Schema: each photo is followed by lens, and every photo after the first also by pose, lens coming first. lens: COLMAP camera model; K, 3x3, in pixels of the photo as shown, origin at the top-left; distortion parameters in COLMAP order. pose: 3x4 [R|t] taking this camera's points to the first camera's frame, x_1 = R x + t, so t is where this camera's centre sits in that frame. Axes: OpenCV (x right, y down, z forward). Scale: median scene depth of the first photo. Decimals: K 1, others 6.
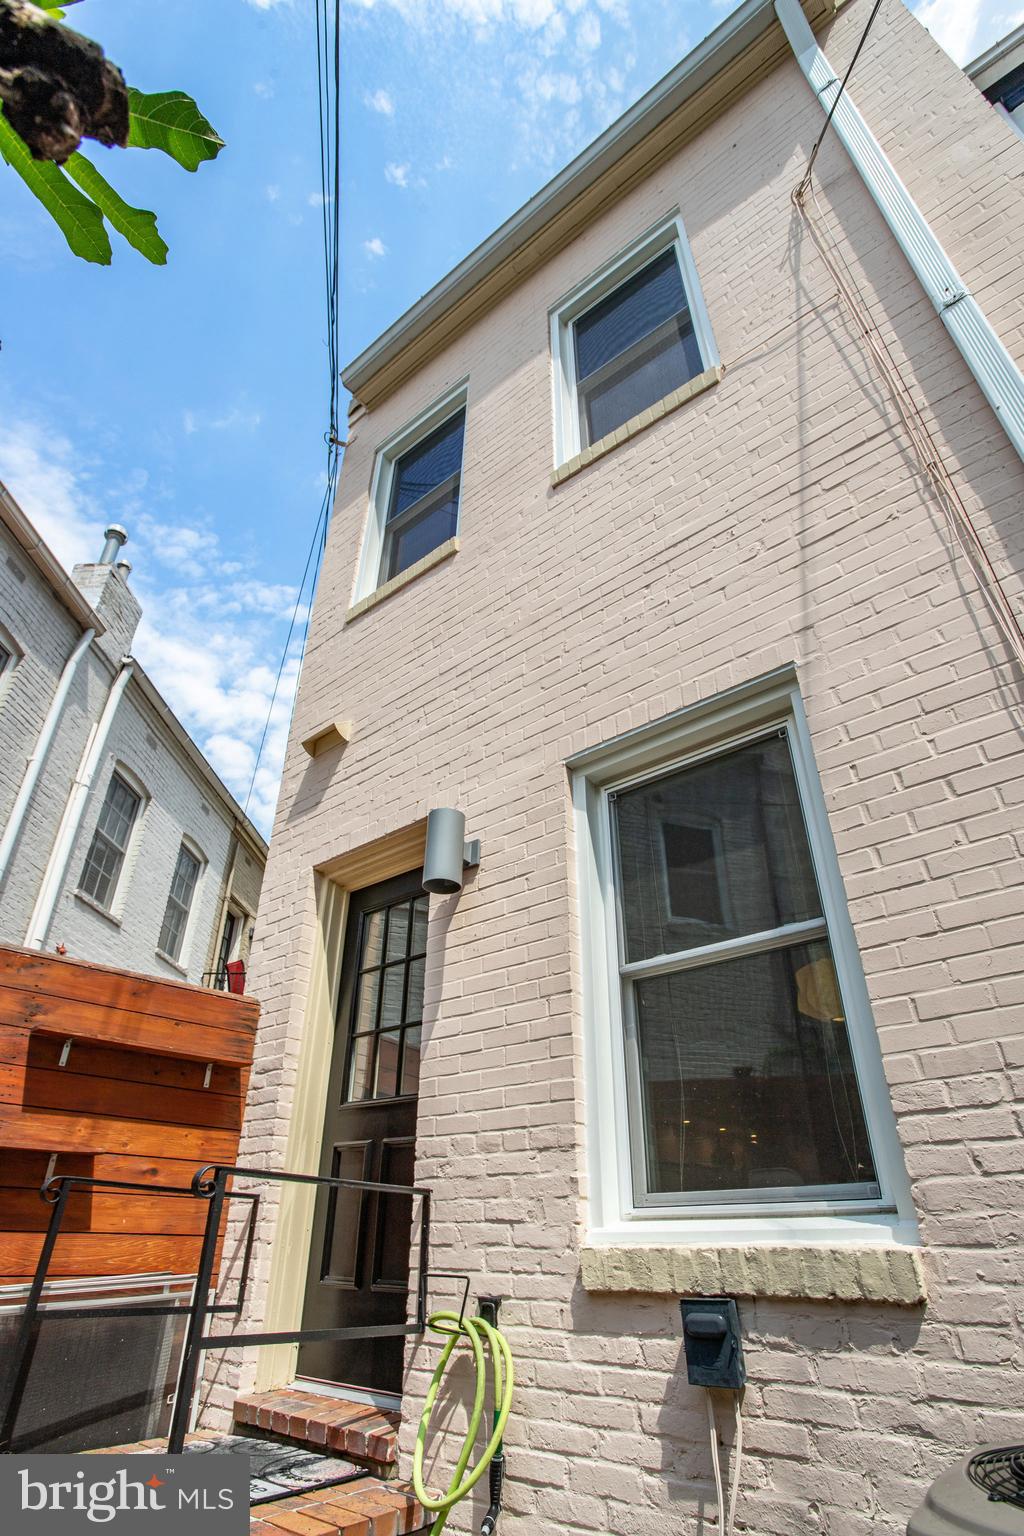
lens RADIAL K [[771.4, 0, 512.0], [0, 771.4, 768.0], [0, 0, 1]] dist [-0.071585, 0.031997]
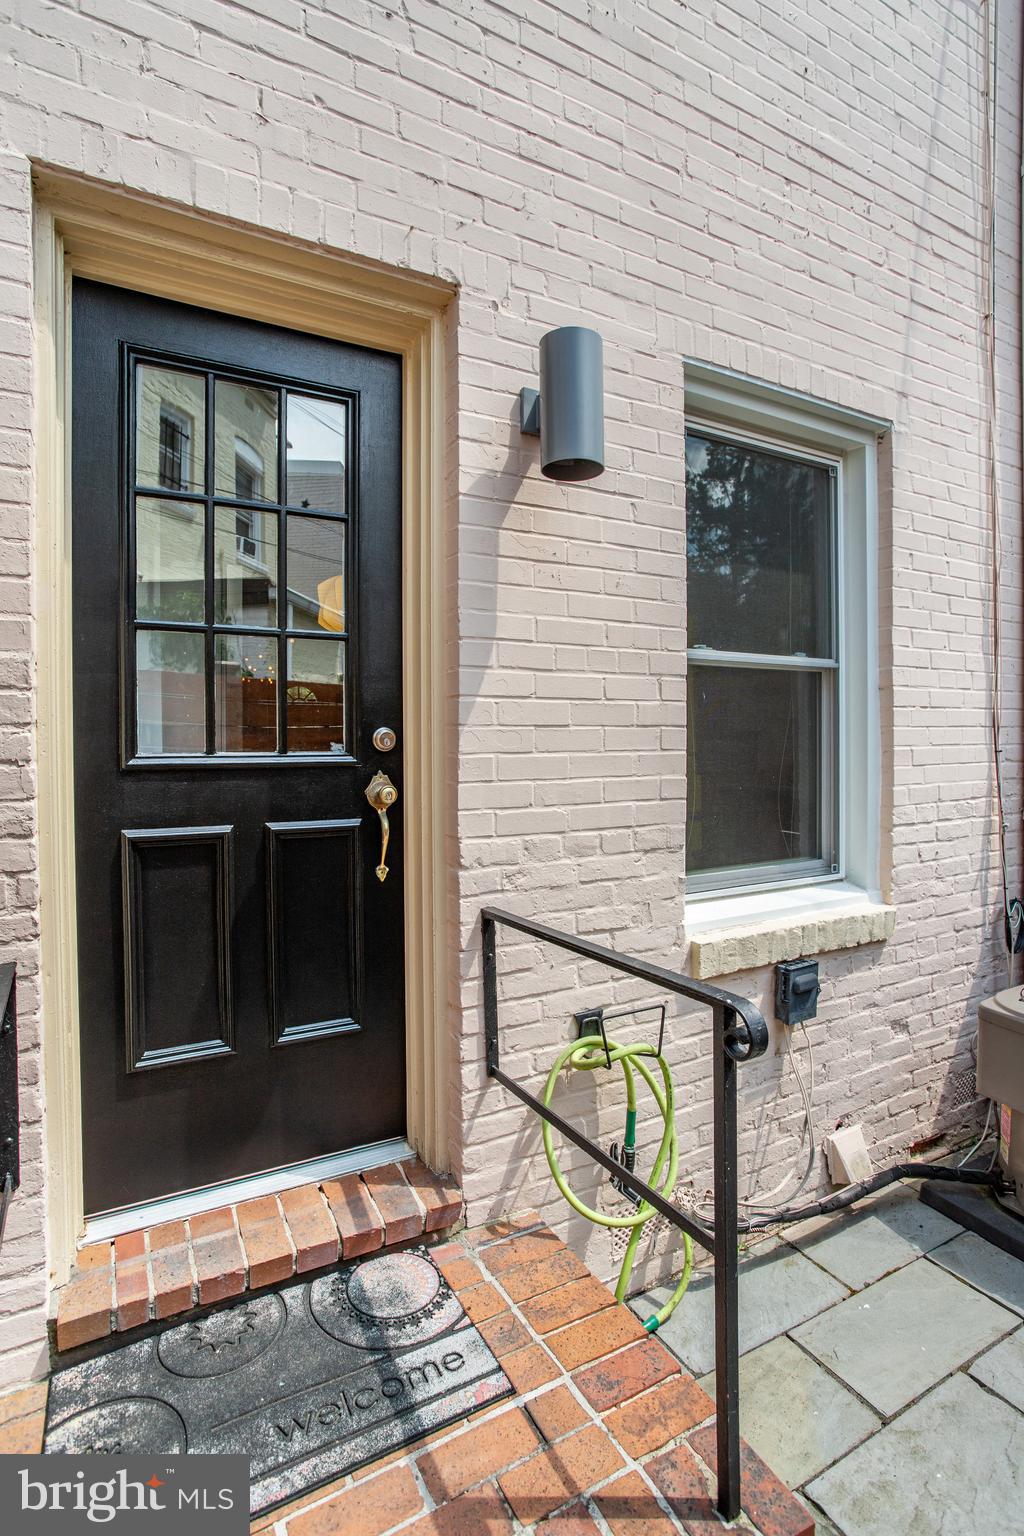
lens RADIAL K [[771.4, 0, 512.0], [0, 771.4, 768.0], [0, 0, 1]] dist [-0.071585, 0.031997]
pose [[0.372070, -0.021439, 0.927957, -0.808594], [-0.477487, 0.852889, 0.211156, 0.304241], [-0.795971, -0.521652, 0.307097, 0.883440]]
